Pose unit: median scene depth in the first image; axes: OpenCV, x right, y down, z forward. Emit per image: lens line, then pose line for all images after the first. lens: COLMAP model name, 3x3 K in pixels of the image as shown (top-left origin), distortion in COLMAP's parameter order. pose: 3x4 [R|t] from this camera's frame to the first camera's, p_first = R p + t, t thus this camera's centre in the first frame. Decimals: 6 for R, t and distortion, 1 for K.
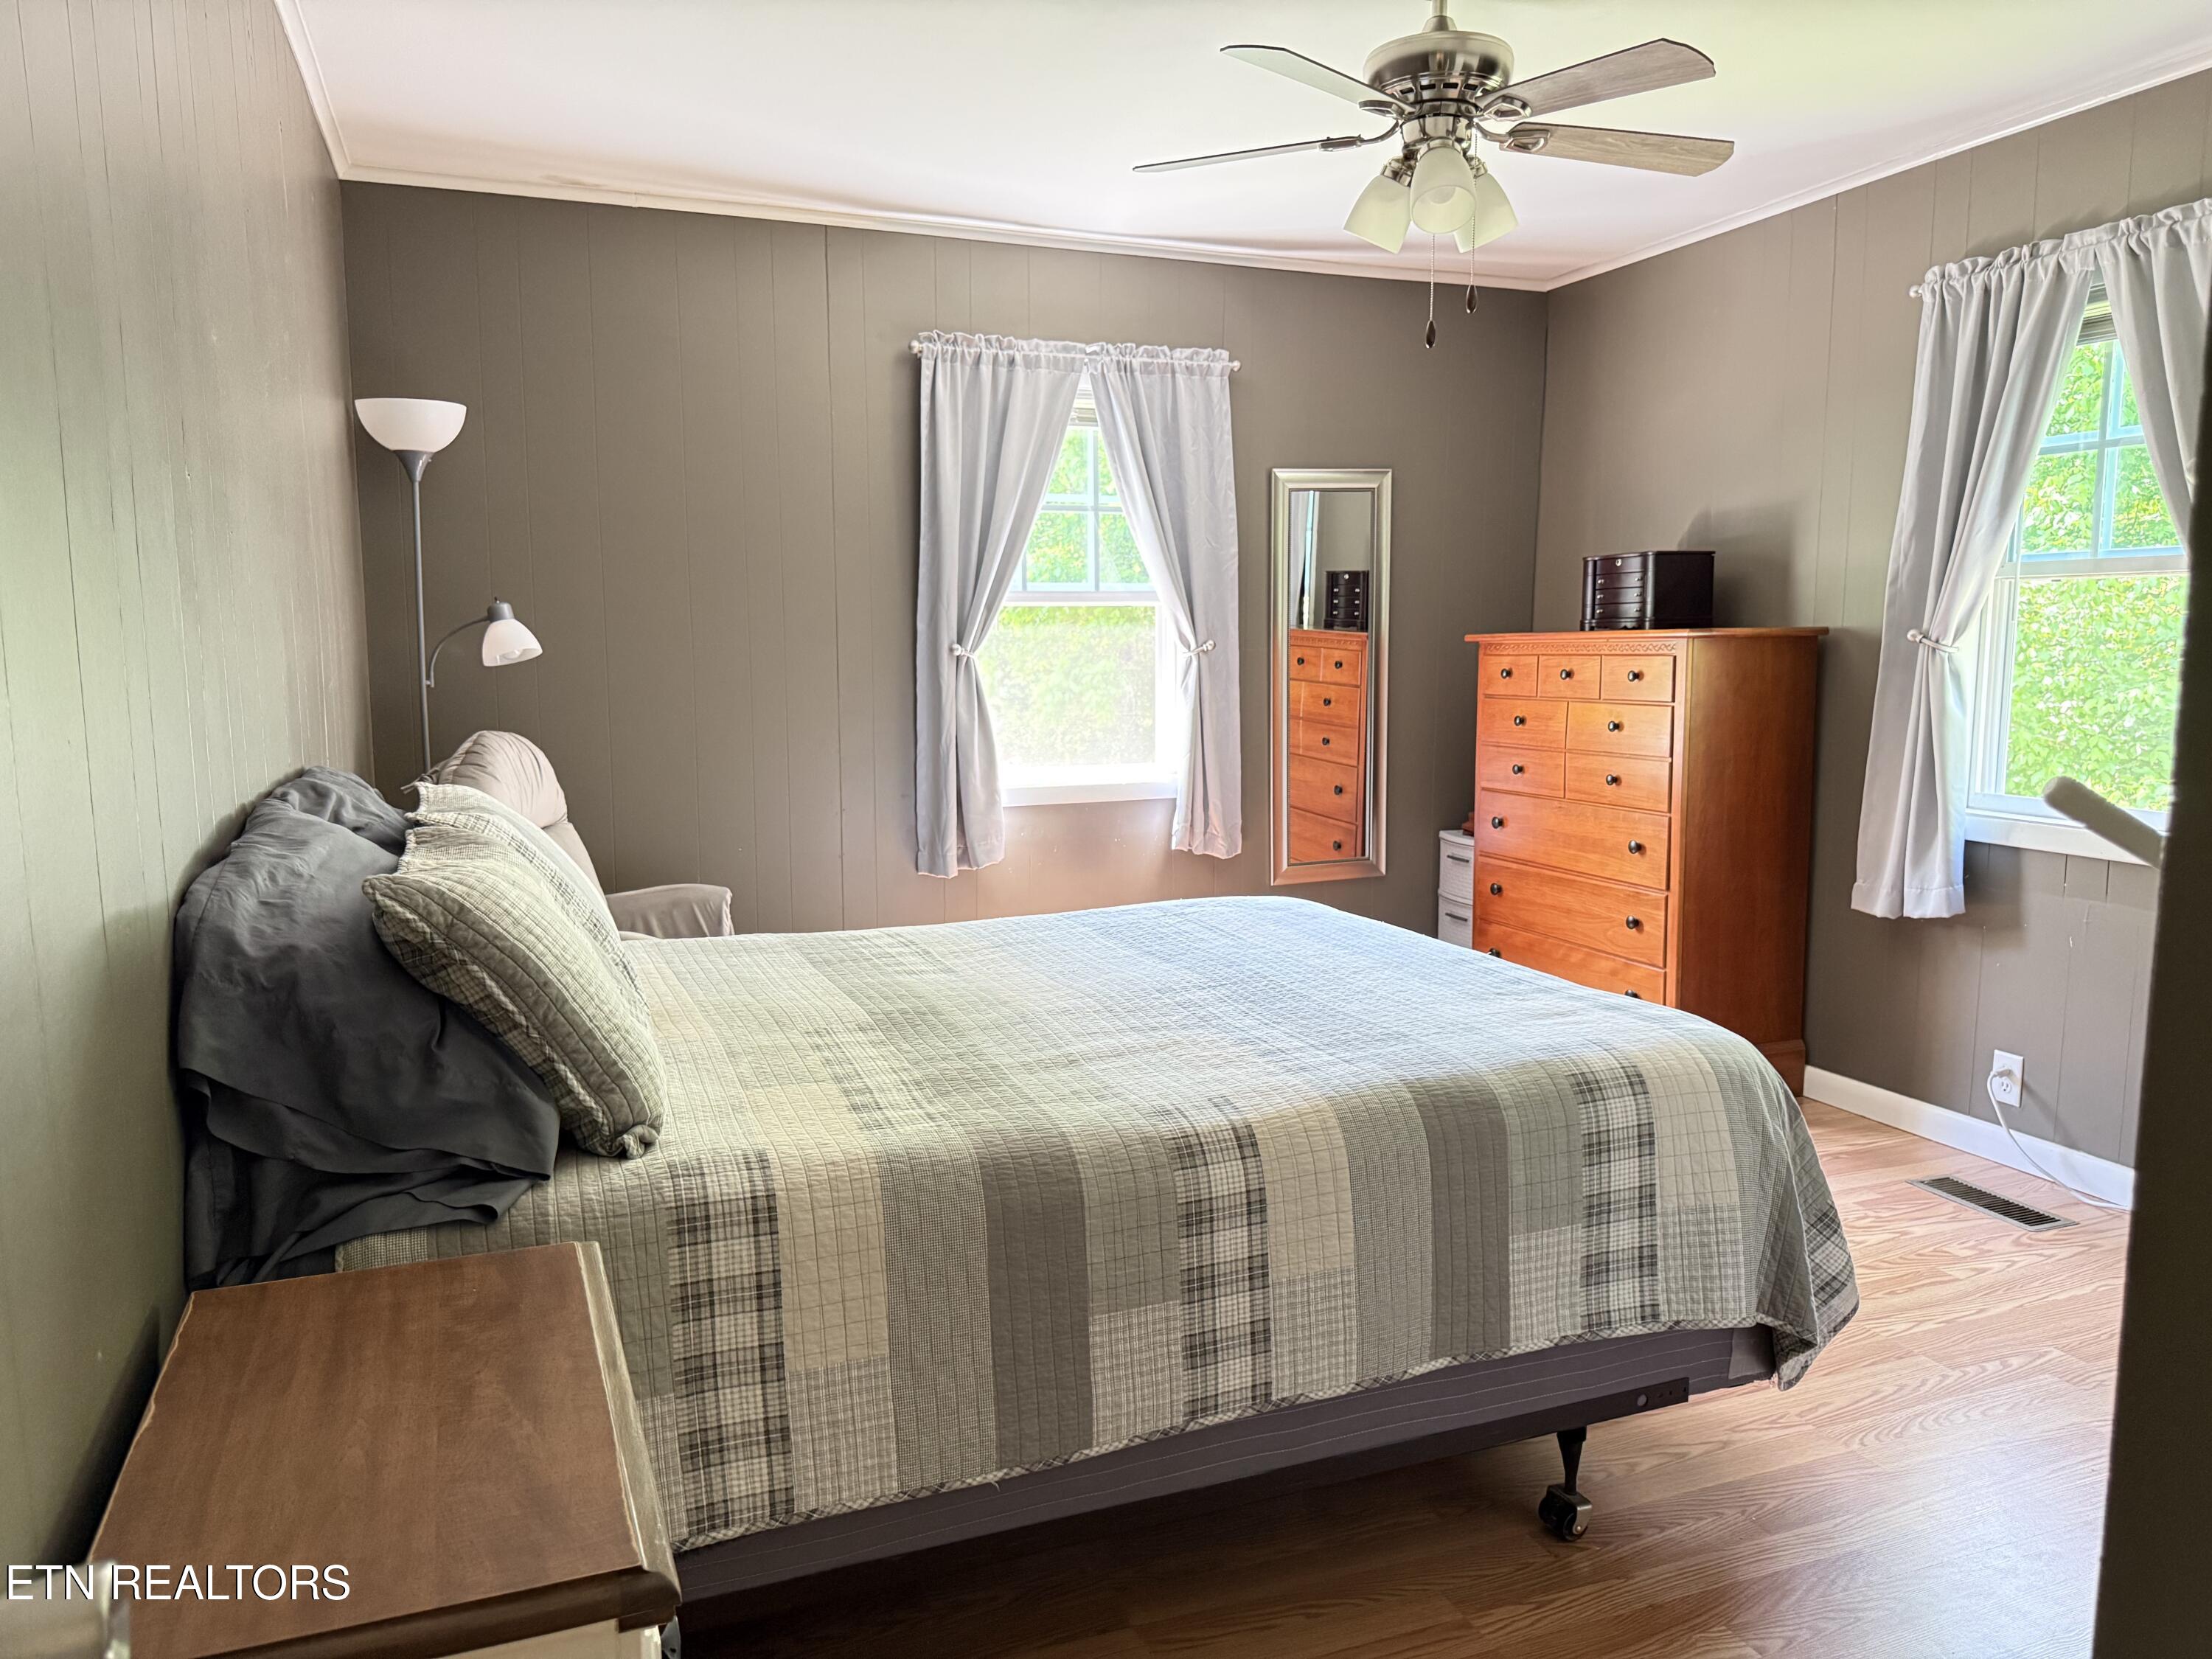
lens RADIAL K [[1560.1, 0, 1106.0], [0, 1560.1, 829.5], [0, 0, 1]] dist [0.001026, 0.000075]
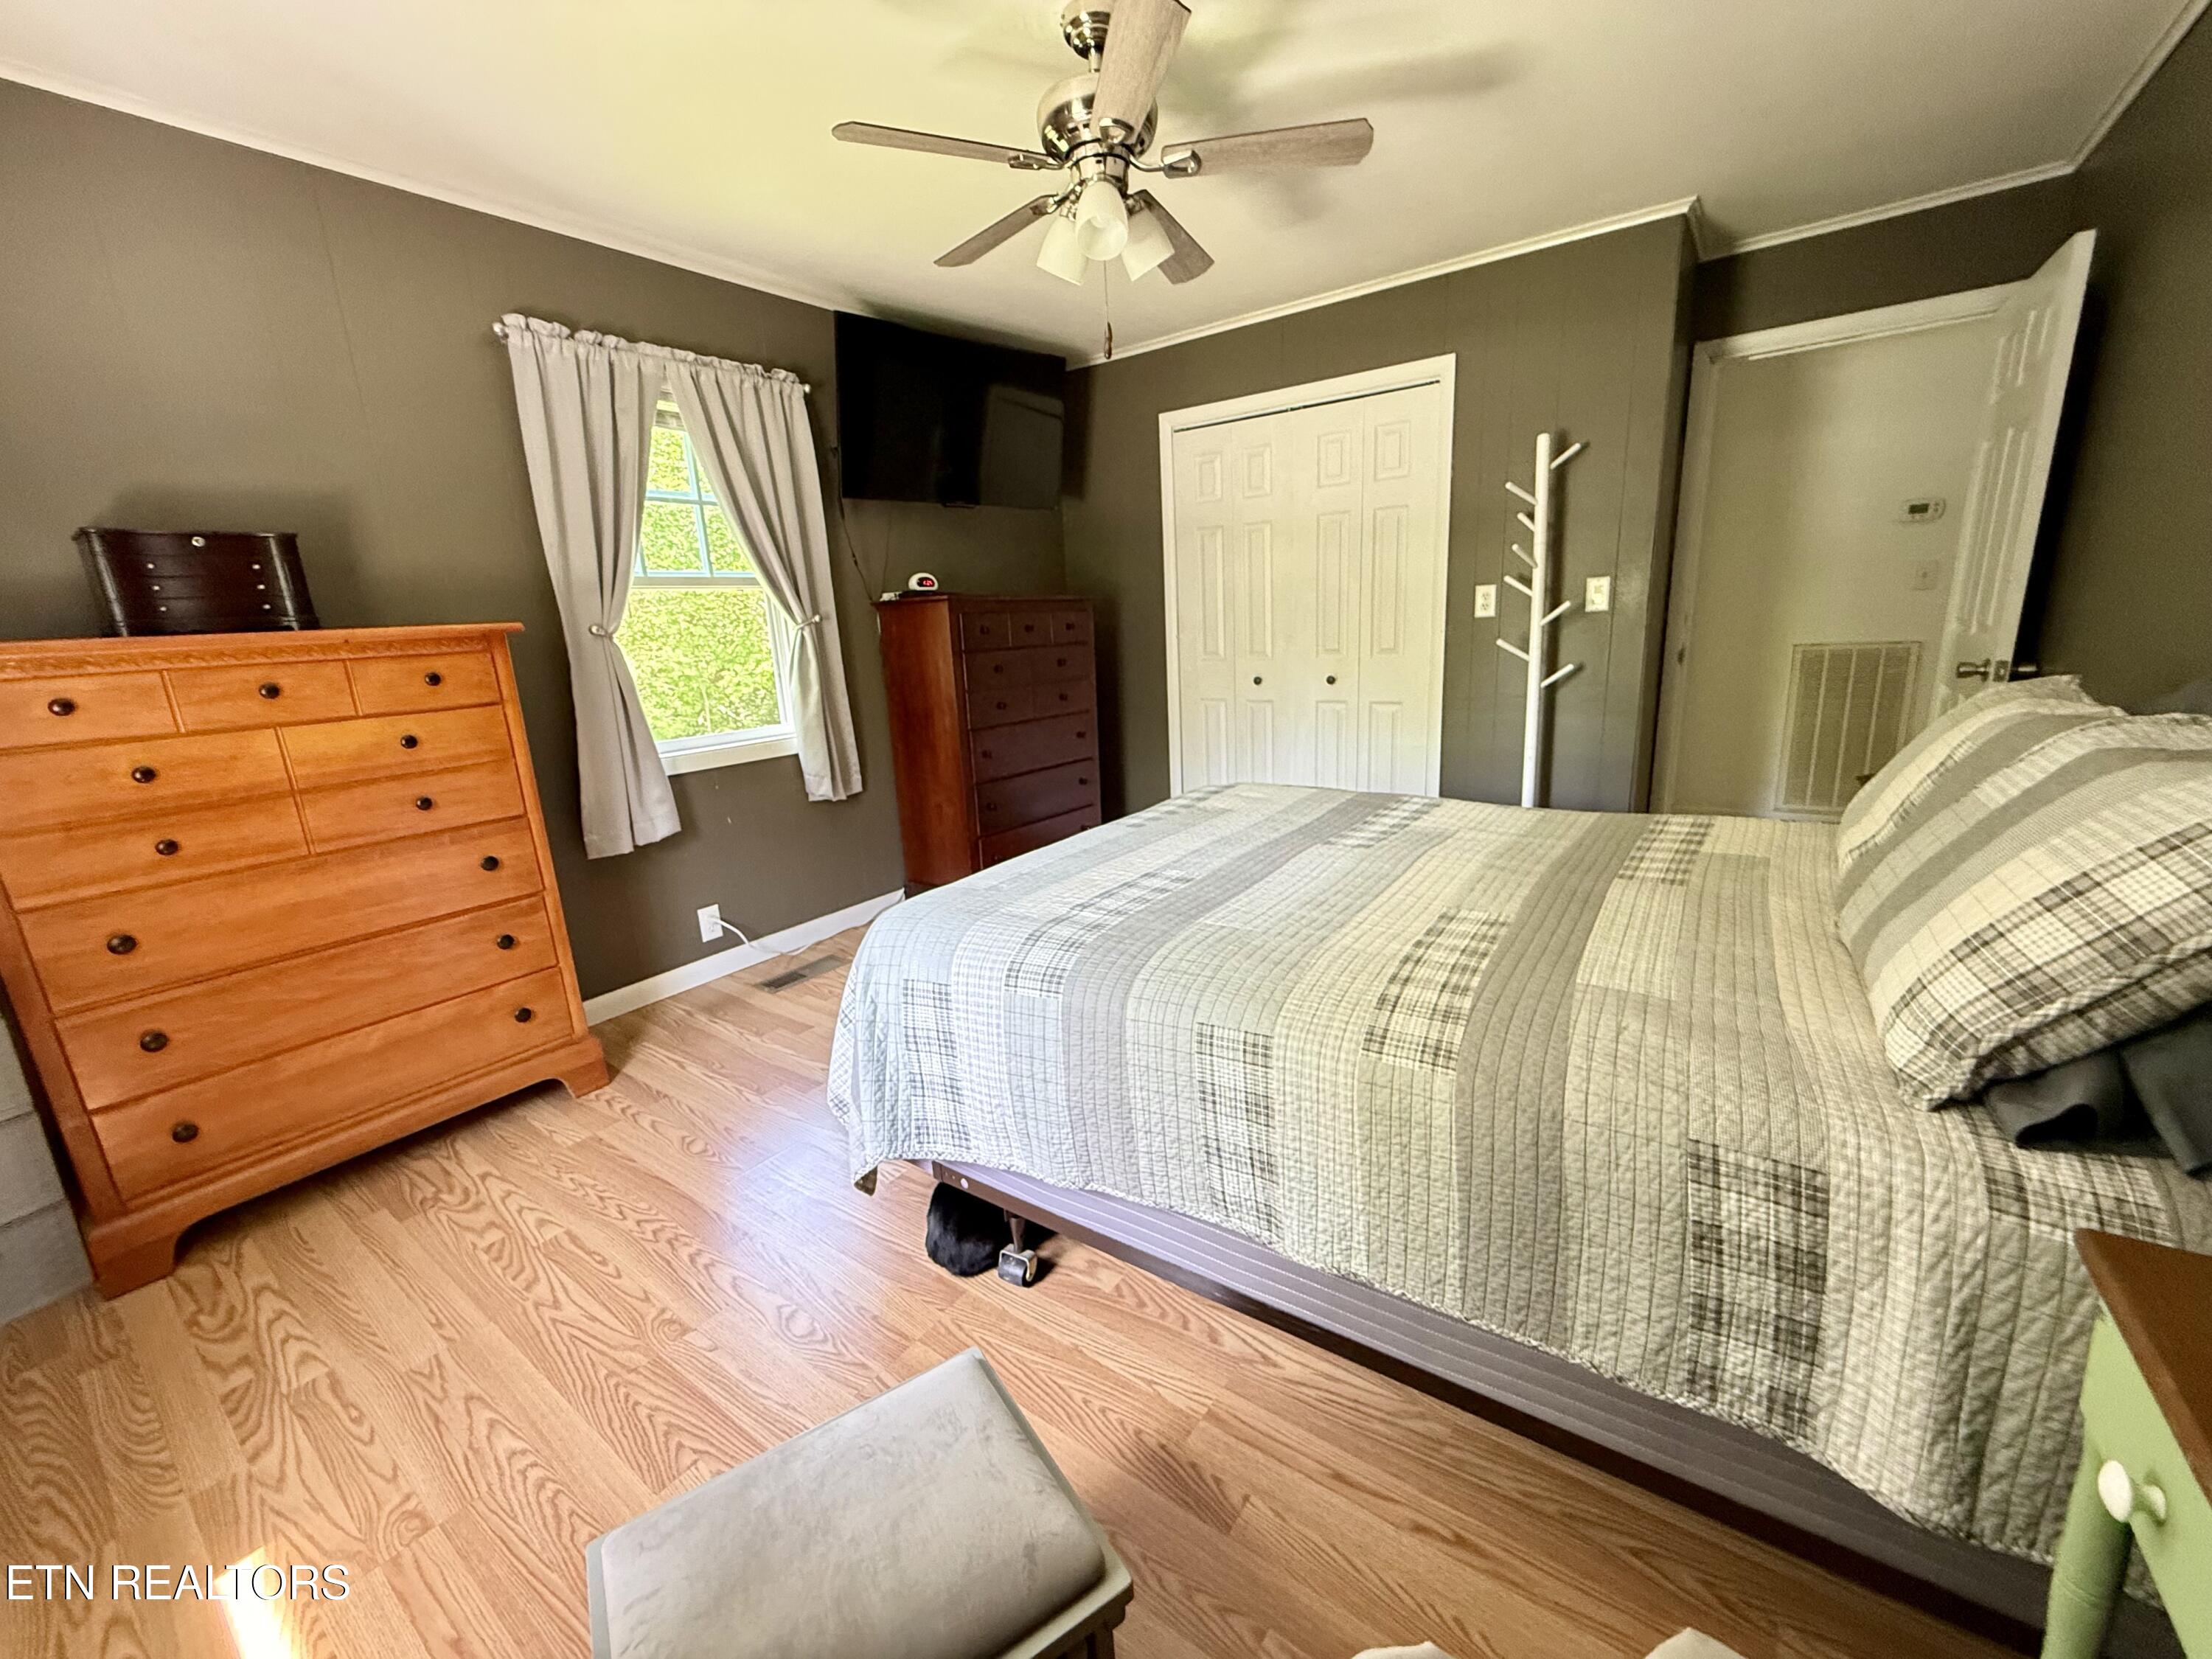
lens RADIAL K [[867.1, 0, 1106.0], [0, 867.1, 829.5], [0, 0, 1]] dist [-0.001310, -0.000122]
pose [[-0.533216, -0.166319, 0.829469, -0.319649], [0.158909, 0.943340, 0.291304, -0.113330], [-0.830920, 0.287138, -0.476574, 1.063190]]
